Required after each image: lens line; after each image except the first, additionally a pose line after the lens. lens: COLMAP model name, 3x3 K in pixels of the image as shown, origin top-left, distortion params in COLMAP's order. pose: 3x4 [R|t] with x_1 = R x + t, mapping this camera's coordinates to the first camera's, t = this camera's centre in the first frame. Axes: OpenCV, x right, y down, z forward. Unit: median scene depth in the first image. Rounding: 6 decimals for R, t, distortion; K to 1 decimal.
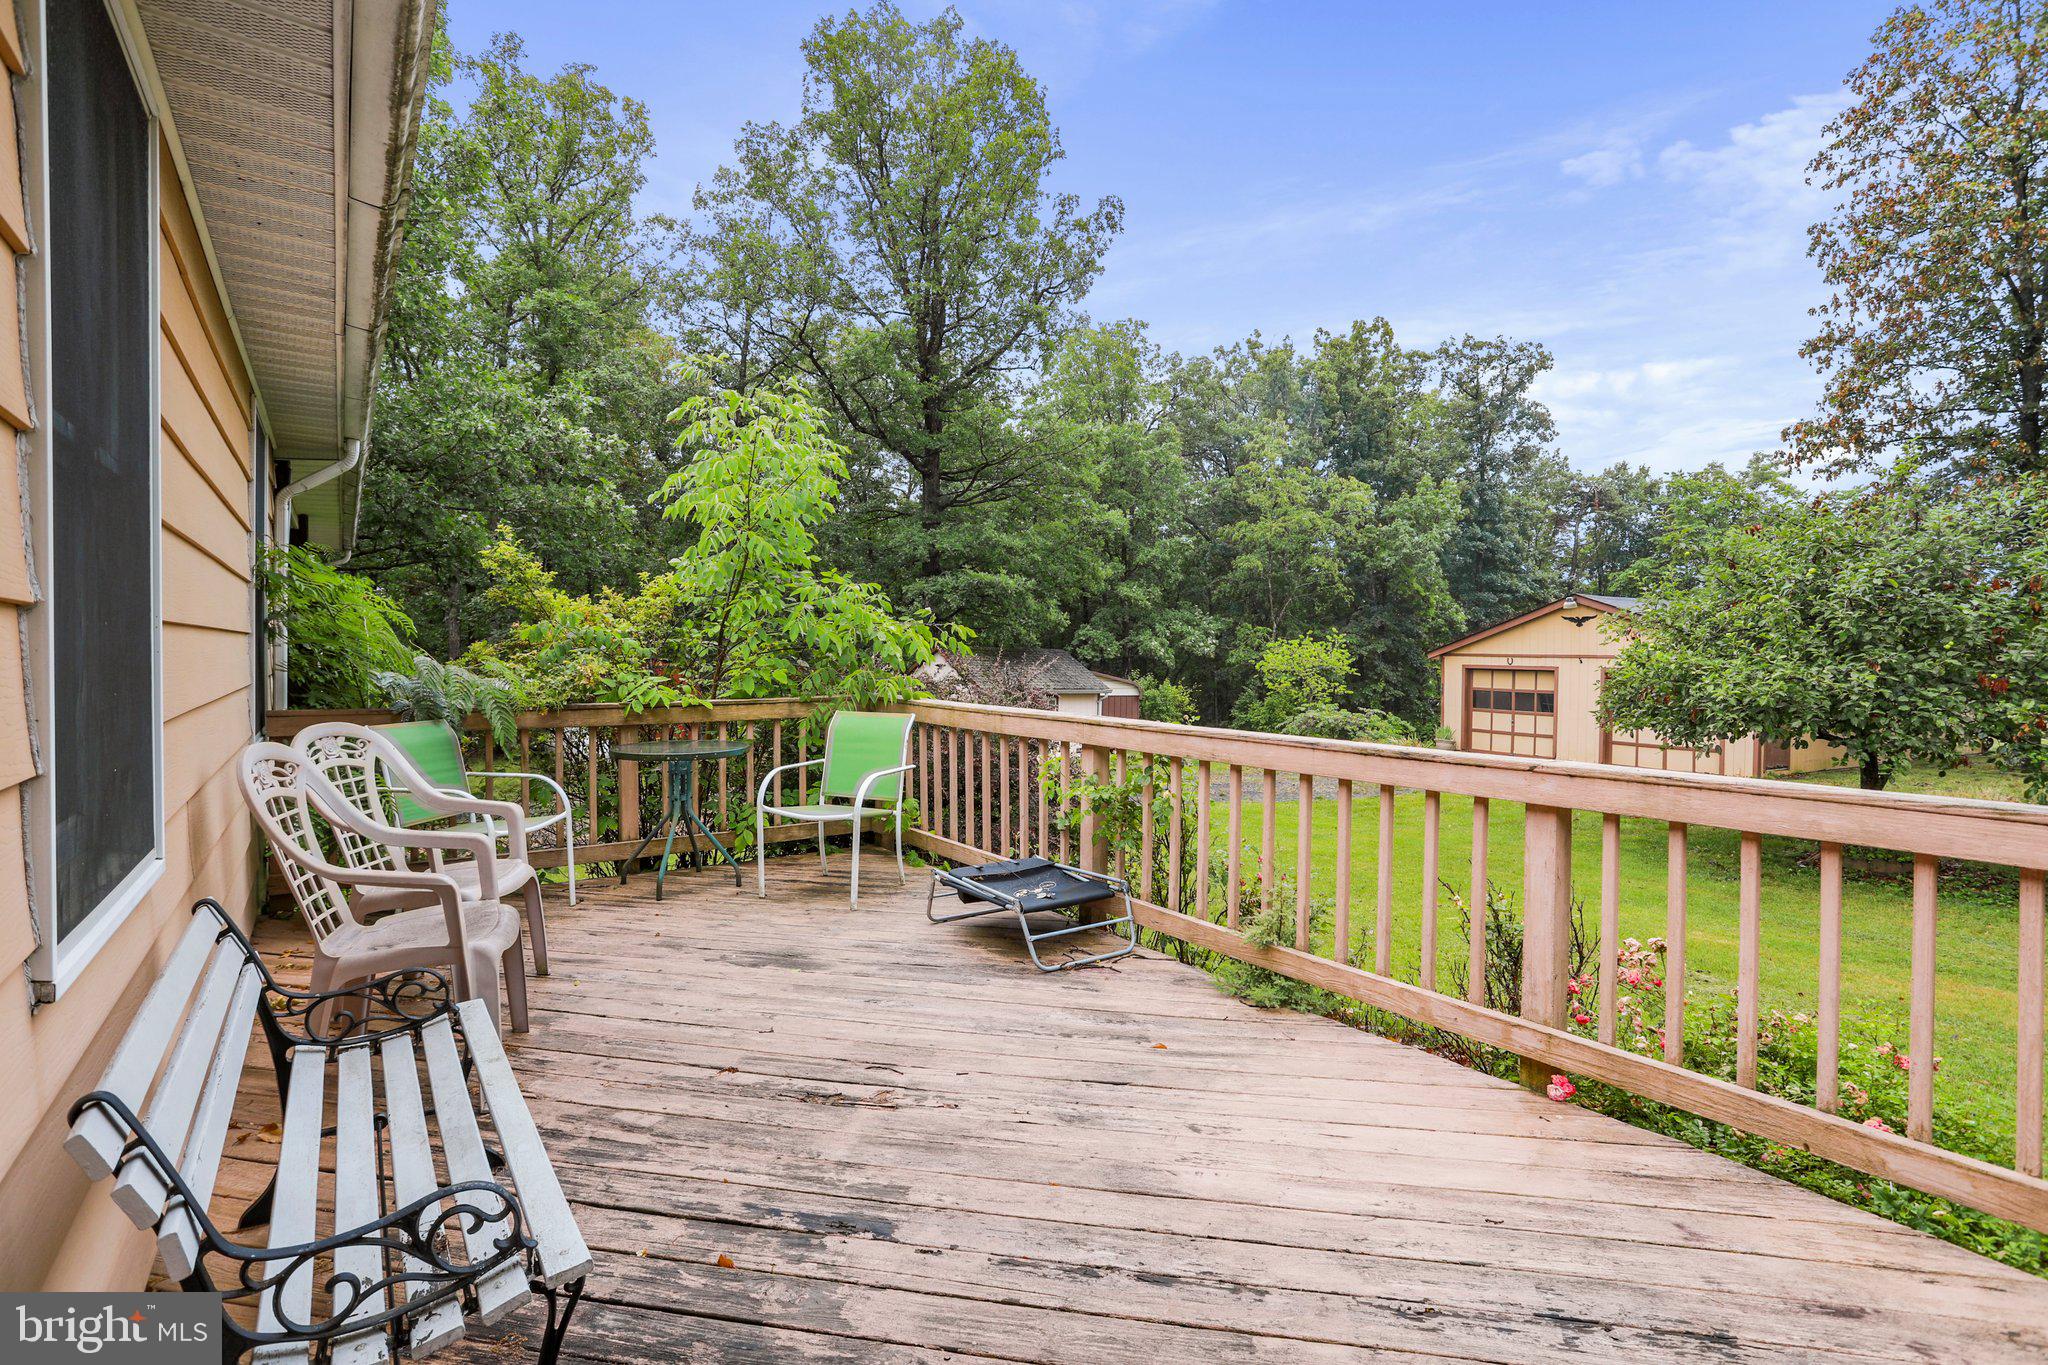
lens RADIAL K [[992.4, 0, 1039.1], [0, 992.4, 662.3], [0, 0, 1]] dist [-0.030304, 0.015202]
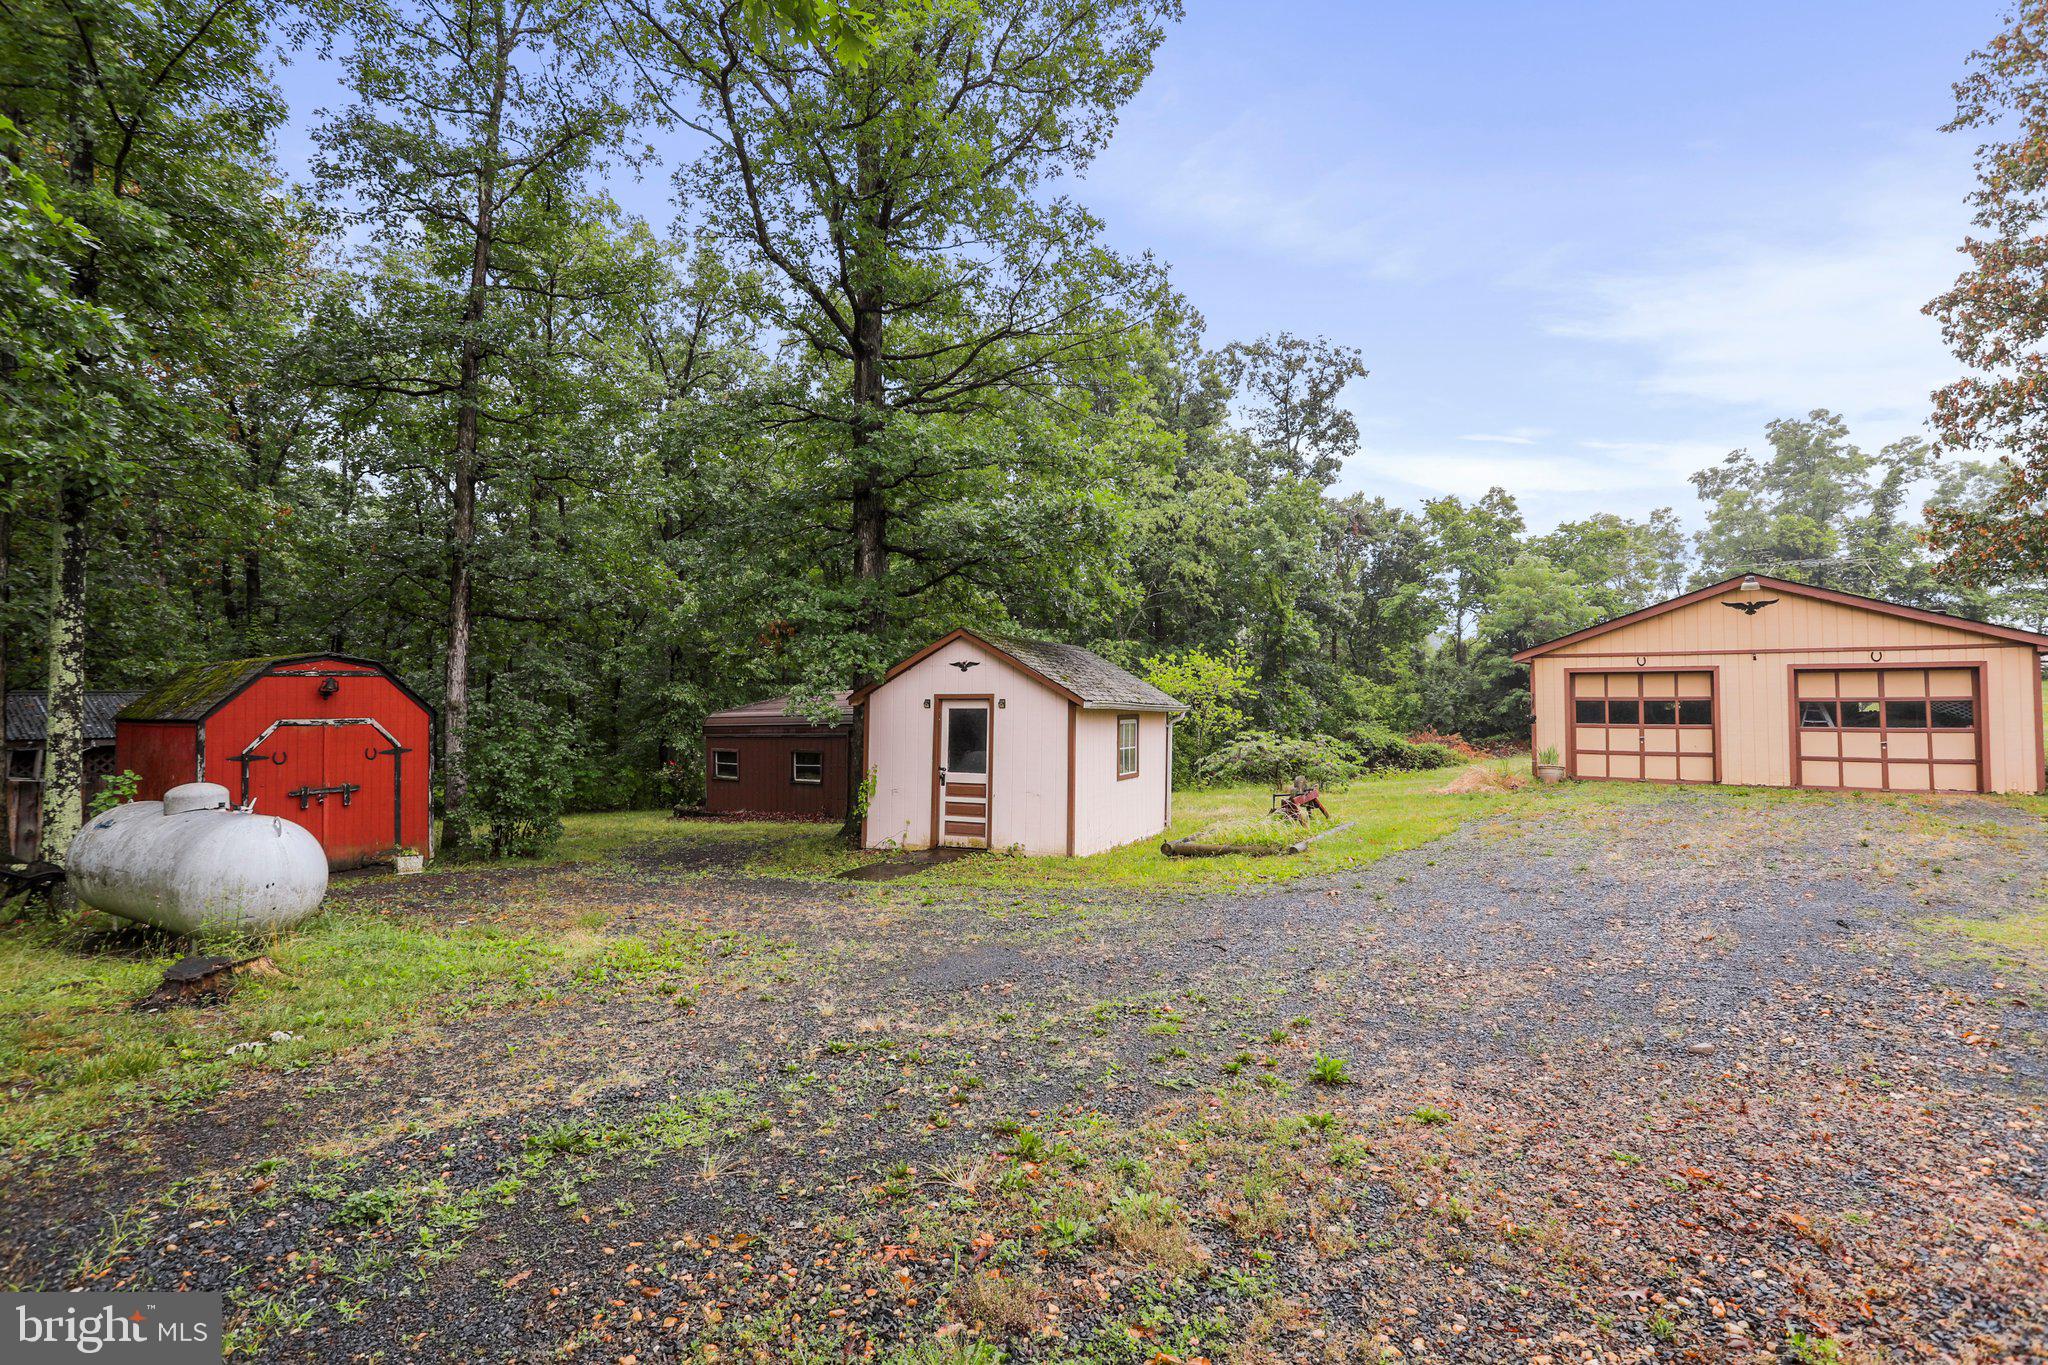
lens RADIAL K [[992.4, 0, 1023.3], [0, 992.4, 668.0], [0, 0, 1]] dist [-0.030304, 0.015202]
pose [[0.916331, 0.002847, 0.400411, -0.275606], [0.014036, 0.999132, -0.039225, 0.026875], [-0.400175, 0.041563, 0.915496, 0.459693]]
